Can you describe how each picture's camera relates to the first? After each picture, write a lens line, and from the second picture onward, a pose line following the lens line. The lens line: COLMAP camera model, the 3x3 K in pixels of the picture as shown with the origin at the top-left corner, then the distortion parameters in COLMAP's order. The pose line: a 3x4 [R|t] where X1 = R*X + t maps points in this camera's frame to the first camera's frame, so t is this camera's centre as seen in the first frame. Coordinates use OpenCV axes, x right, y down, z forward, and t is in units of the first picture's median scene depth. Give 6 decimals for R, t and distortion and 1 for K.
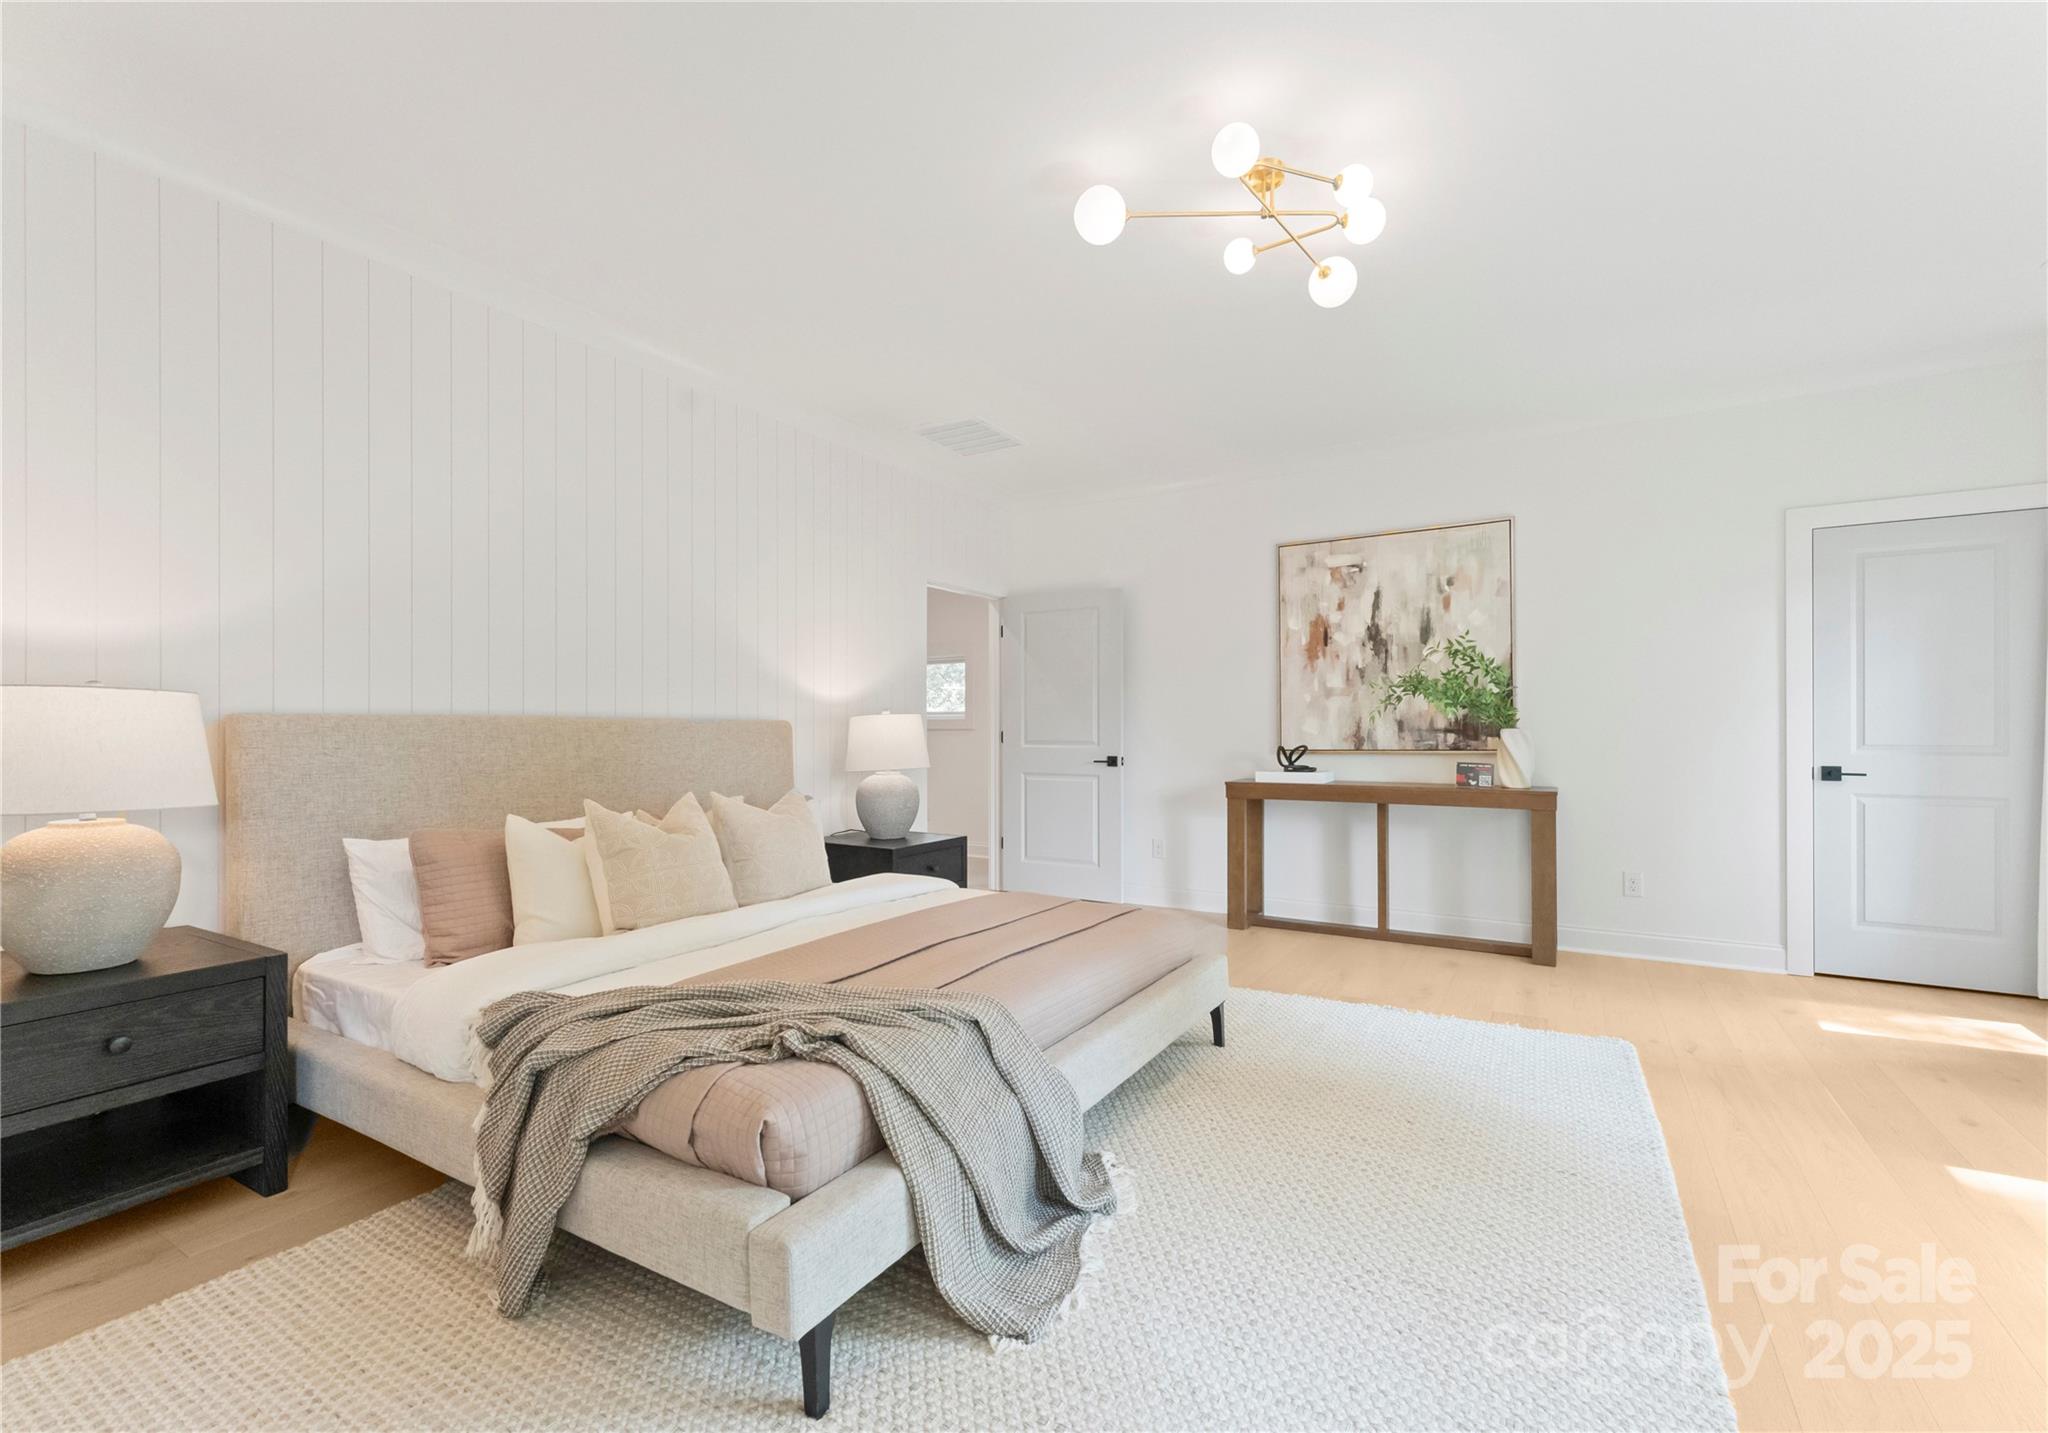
lens RADIAL K [[886.8, 0, 1038.2], [0, 886.8, 729.4], [0, 0, 1]] dist [0.004175, 0.000965]
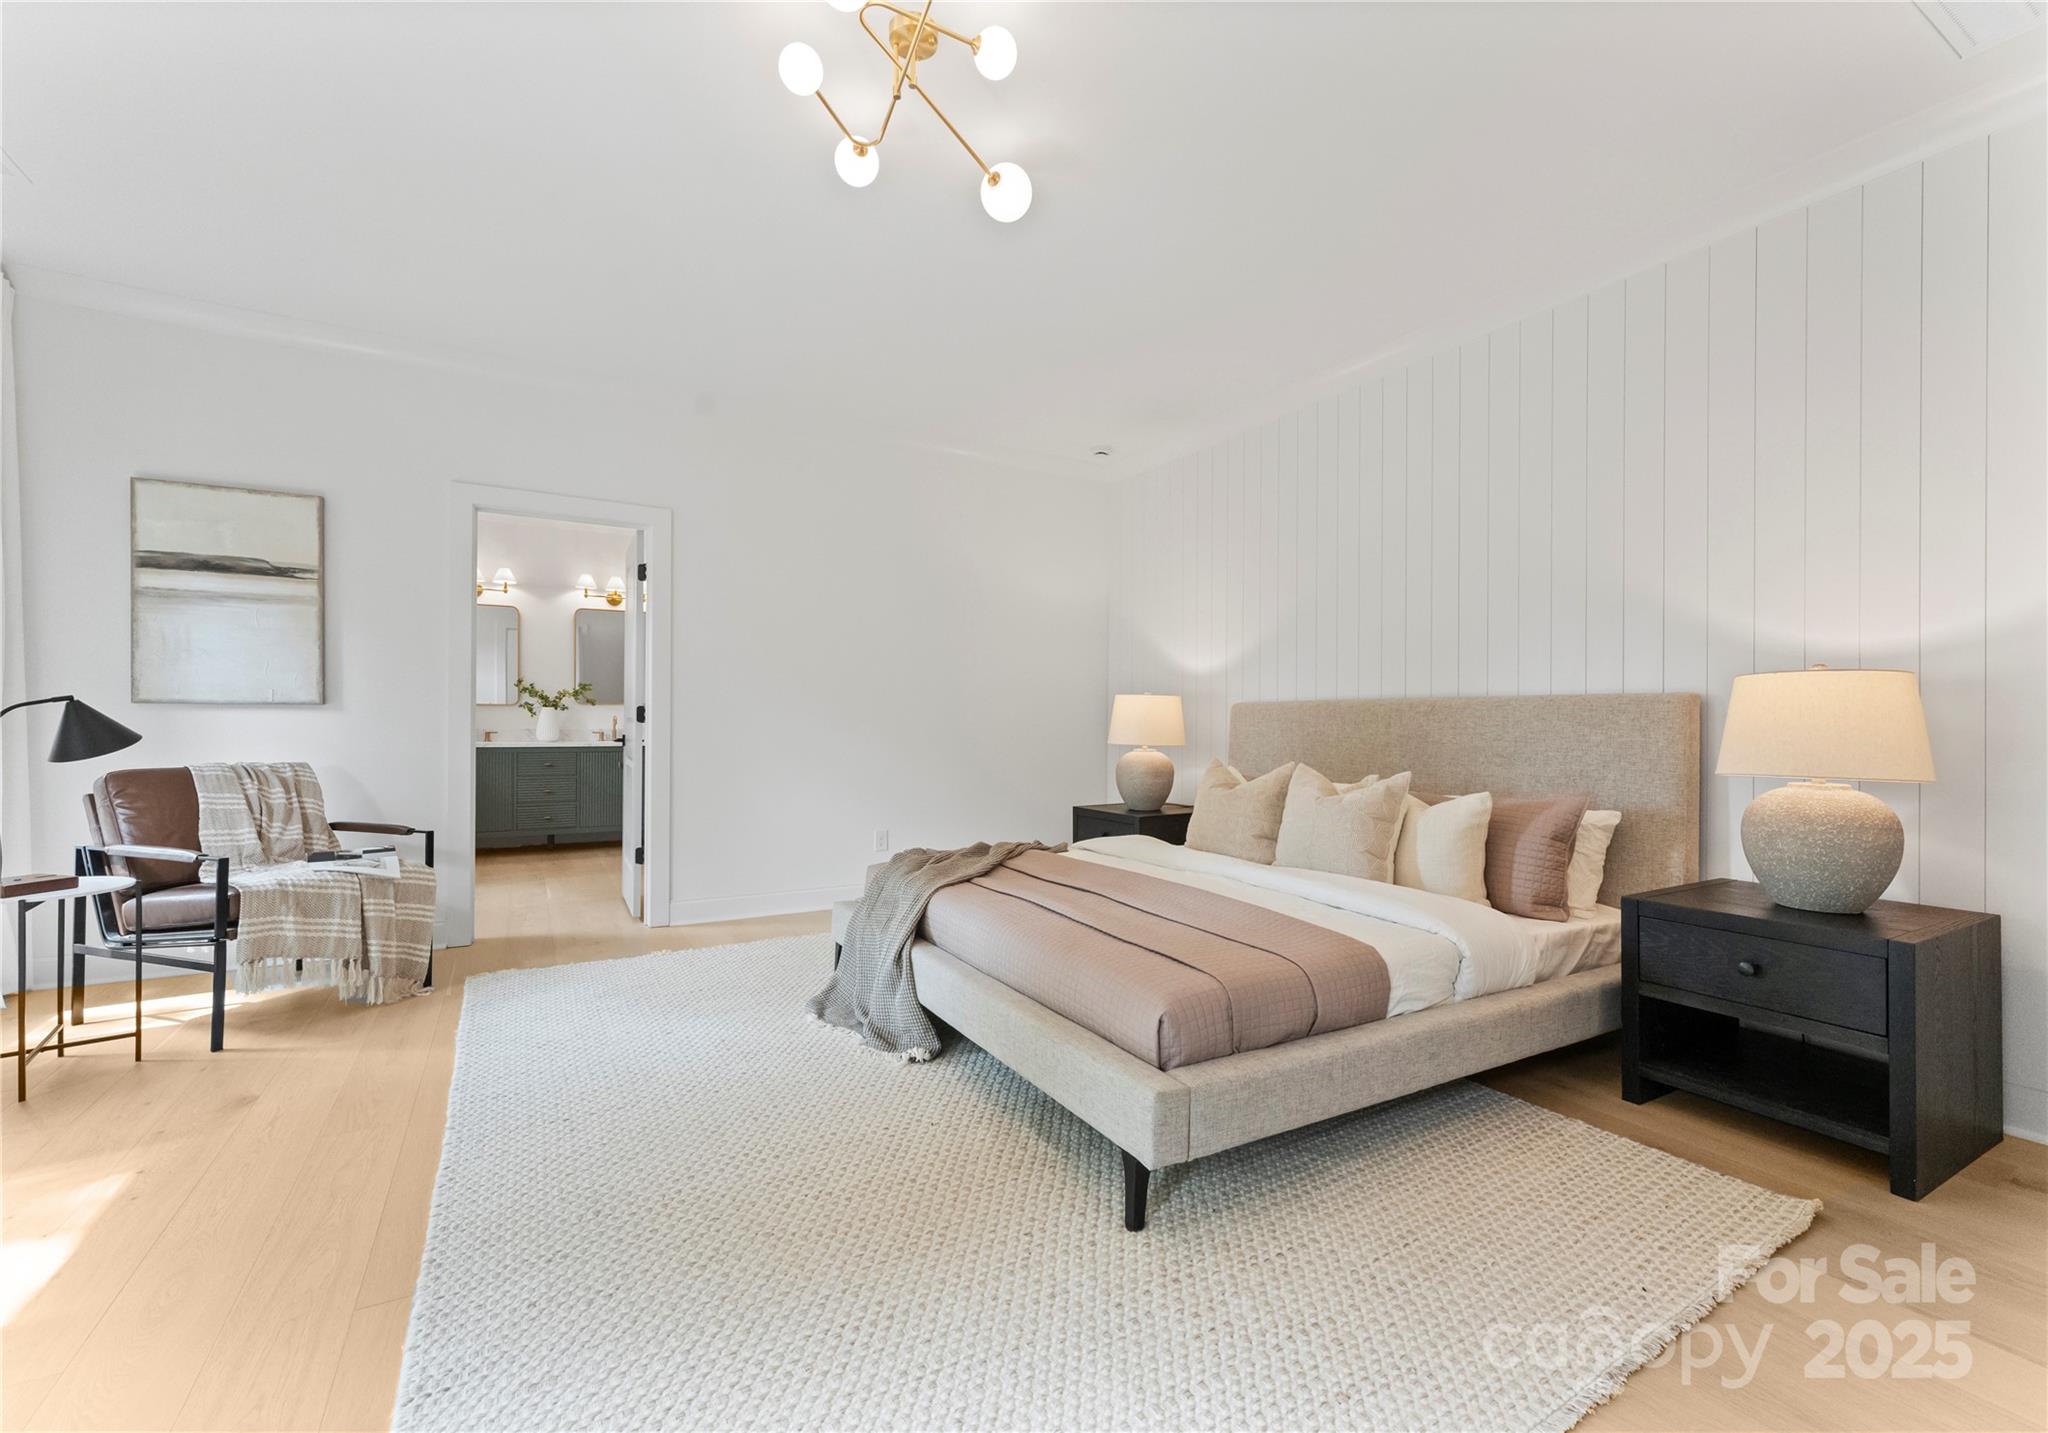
lens RADIAL K [[886.8, 0, 1033.6], [0, 886.8, 711.4], [0, 0, 1]] dist [0.004175, 0.000965]
pose [[-0.484835, 0.001738, -0.874604, 0.710754], [0.012748, 0.999906, -0.005080, 0.001944], [0.874513, -0.013612, -0.484811, 1.136025]]
